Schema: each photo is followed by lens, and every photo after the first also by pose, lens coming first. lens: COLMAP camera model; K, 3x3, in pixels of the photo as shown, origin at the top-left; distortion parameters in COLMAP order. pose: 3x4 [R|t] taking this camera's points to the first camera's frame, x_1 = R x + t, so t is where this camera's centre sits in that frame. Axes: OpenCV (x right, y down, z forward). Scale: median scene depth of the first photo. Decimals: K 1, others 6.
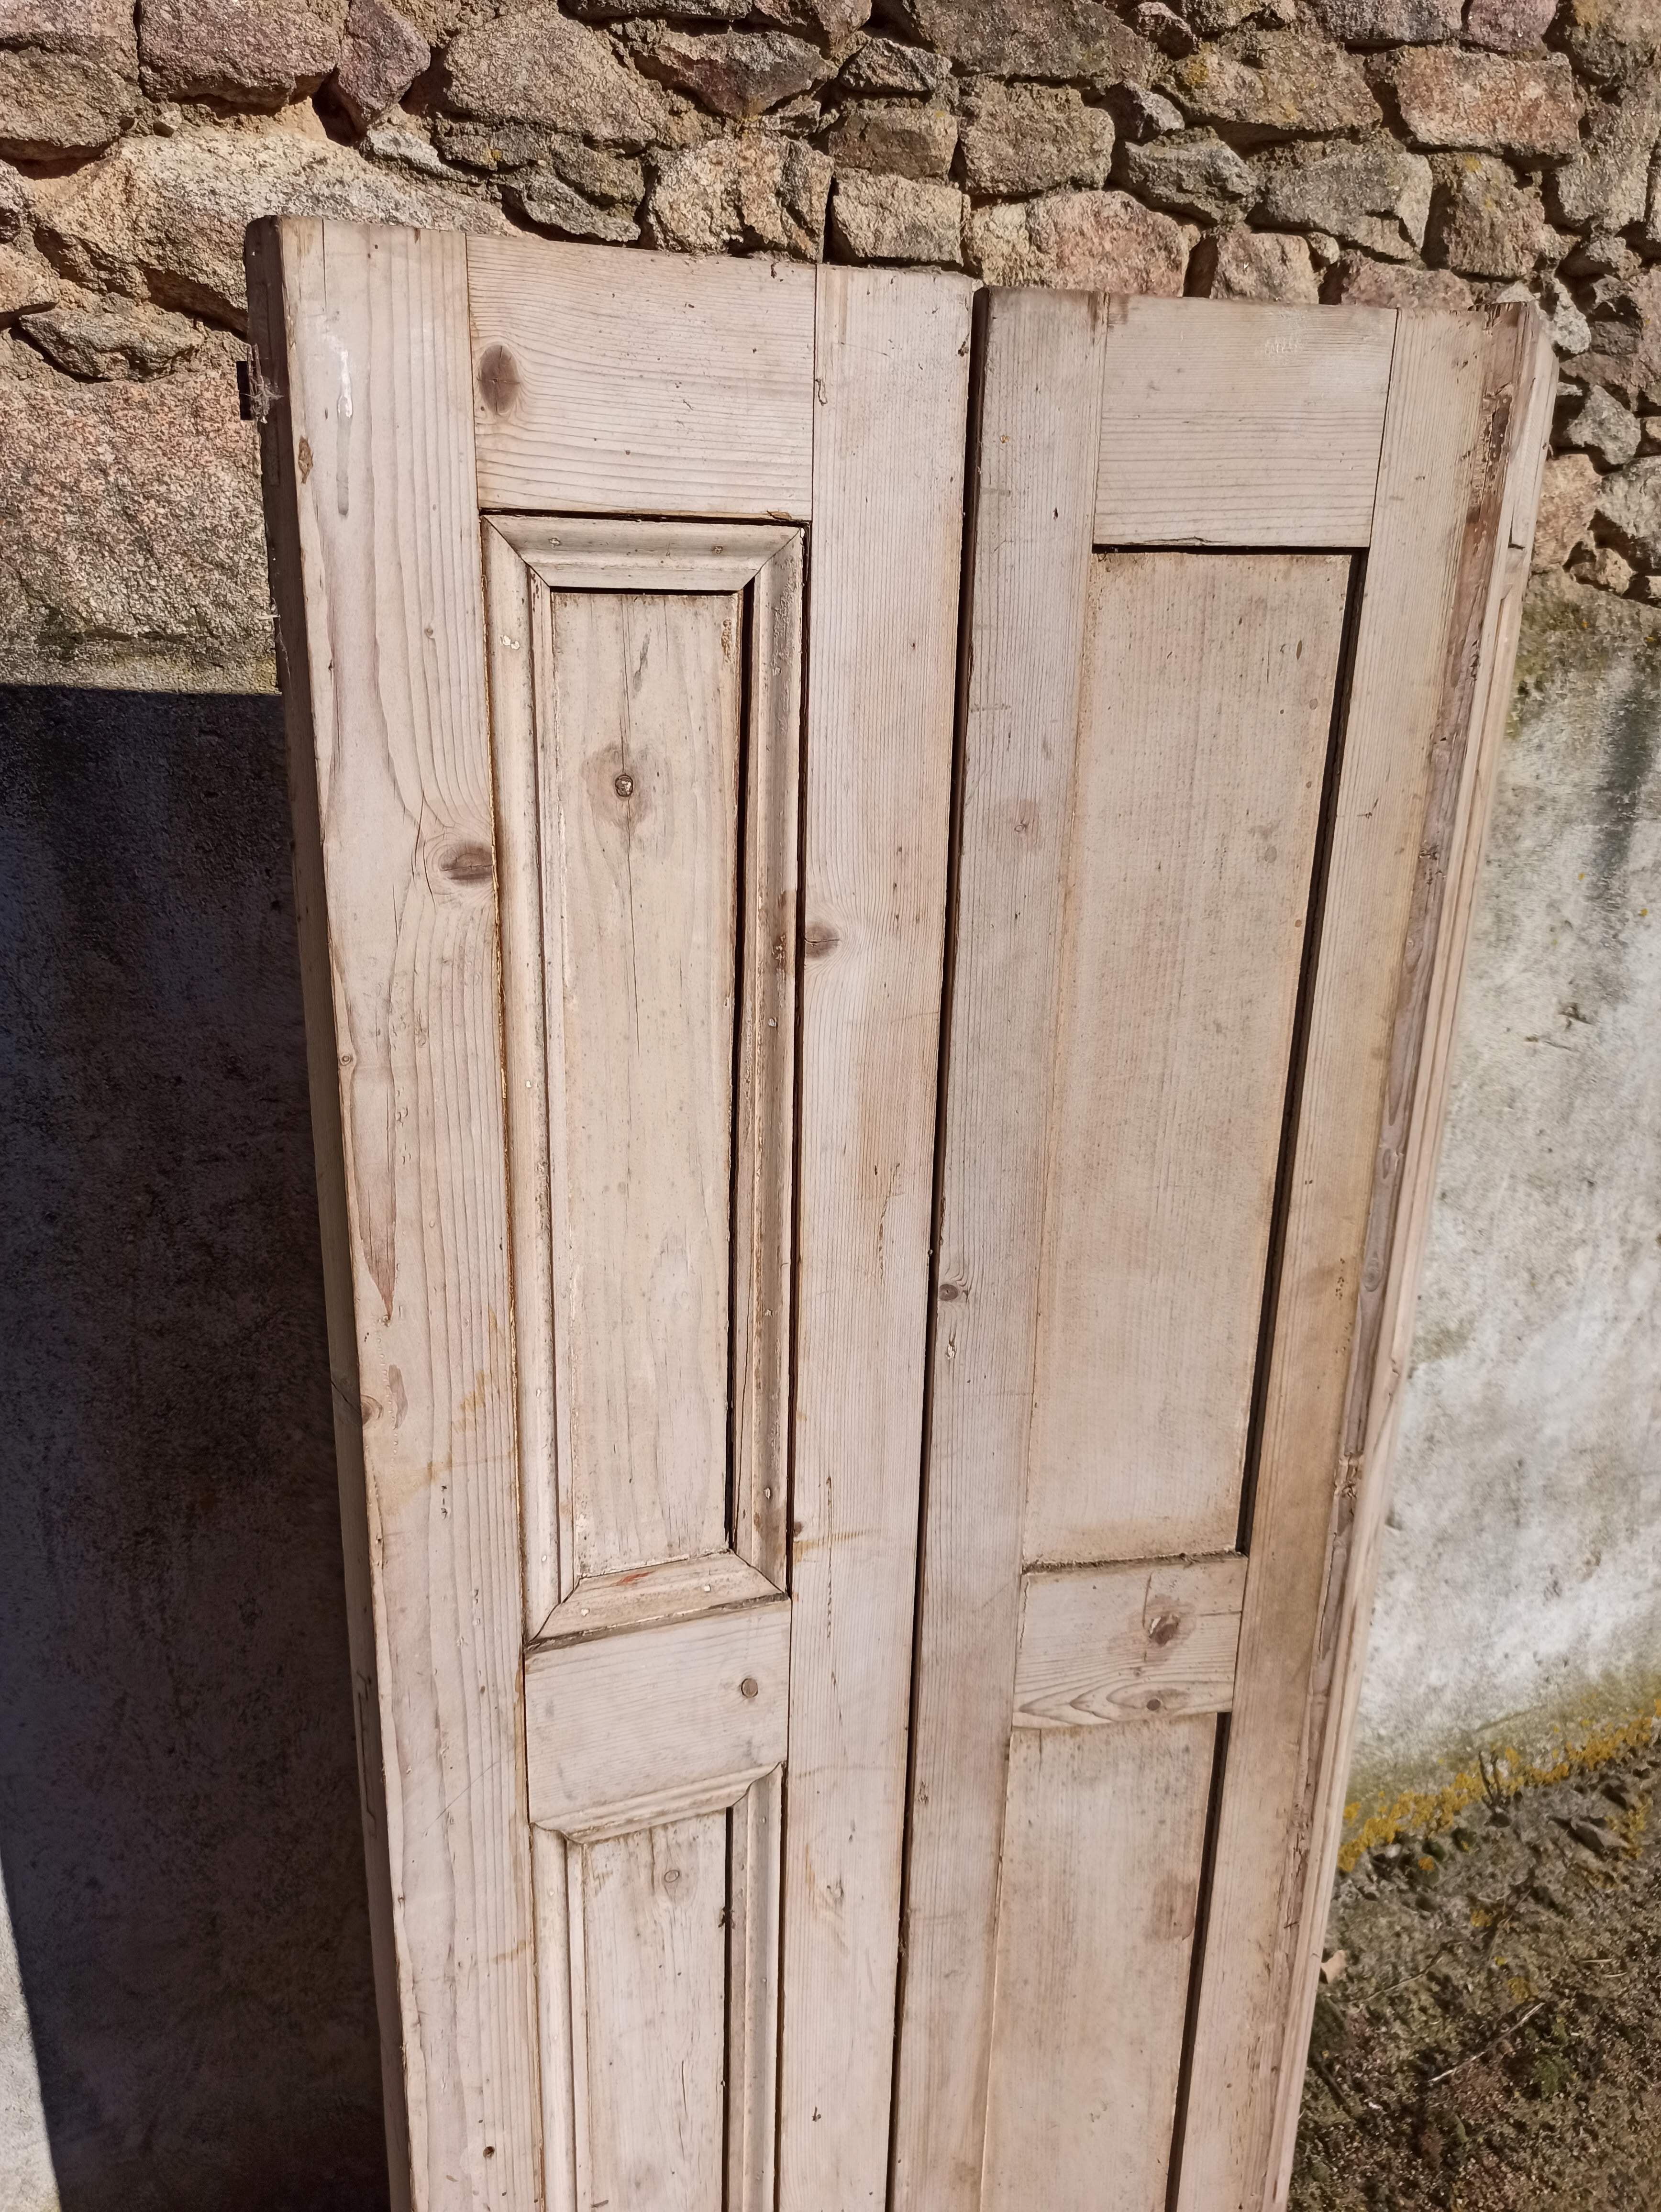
lens RADIAL K [[1624.5, 0, 822.8], [0, 1624.5, 1104.9], [0, 0, 1]] dist [0.037421, -0.018866]
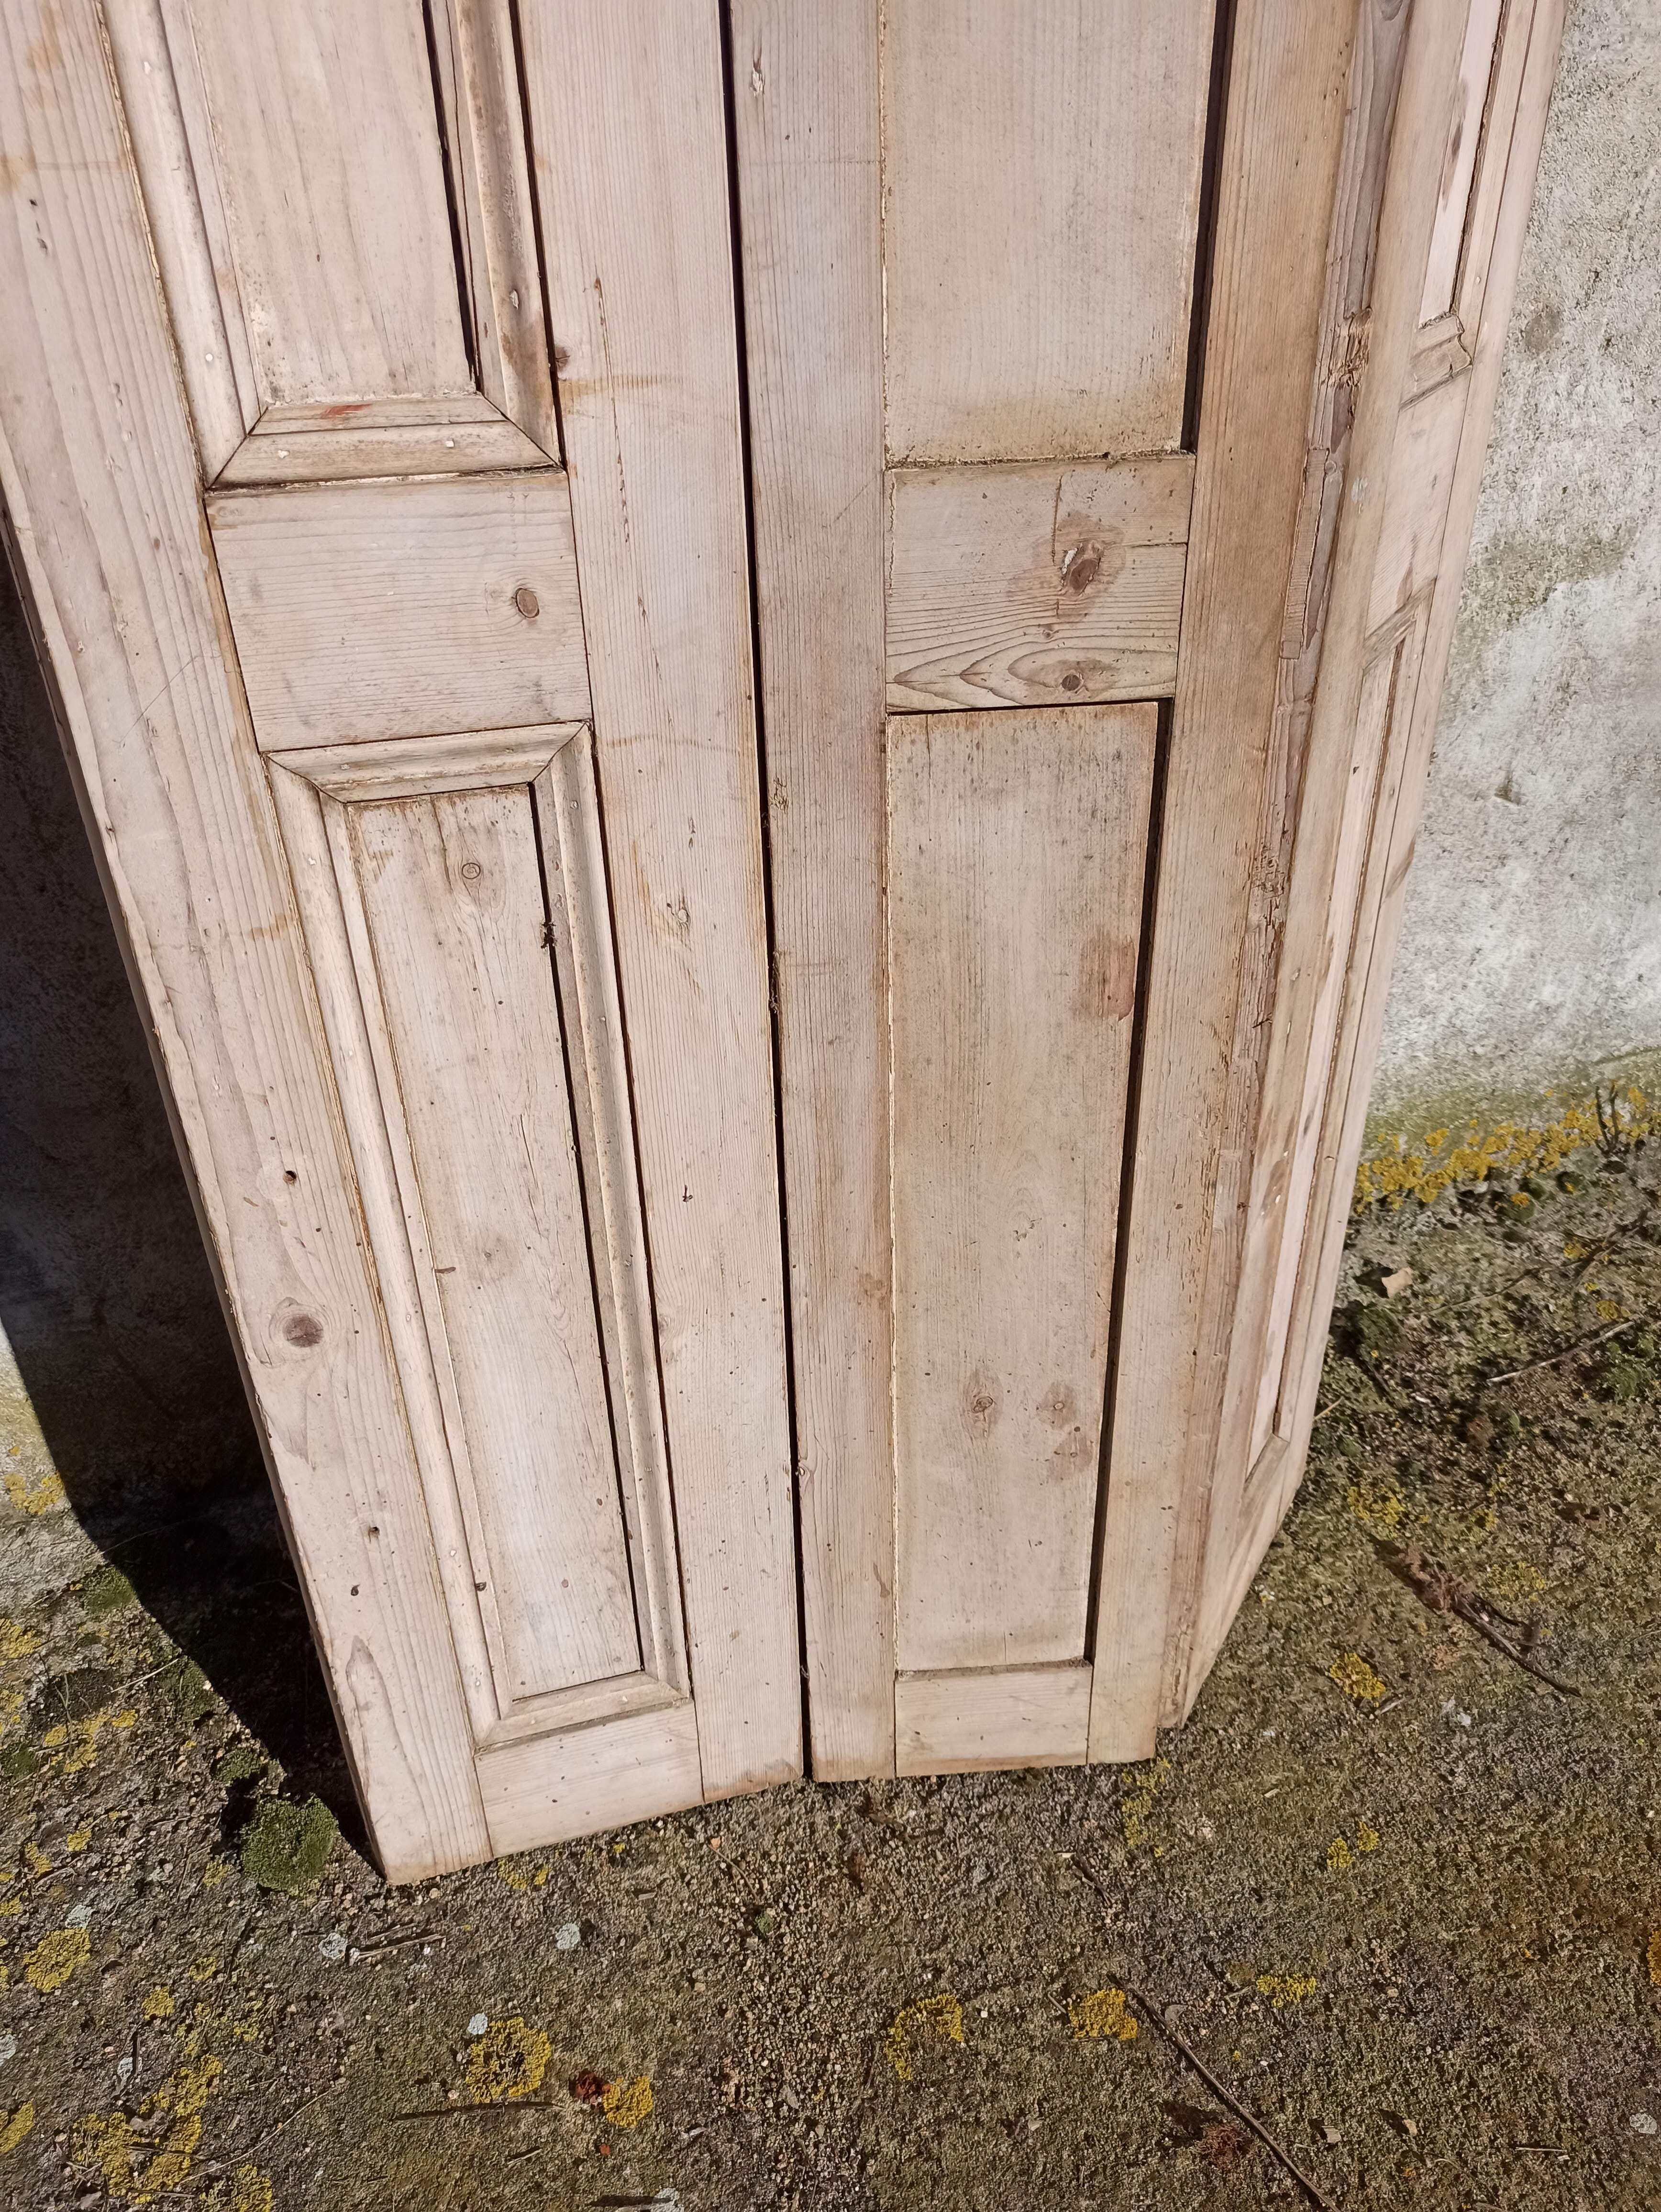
lens RADIAL K [[1624.5, 0, 836.6], [0, 1624.5, 1090.8], [0, 0, 1]] dist [0.037421, -0.018866]
pose [[0.993385, 0.016226, -0.113680, 0.109549], [0.010172, 0.973641, 0.227860, 0.226906], [0.114381, -0.227509, 0.967035, 0.111855]]
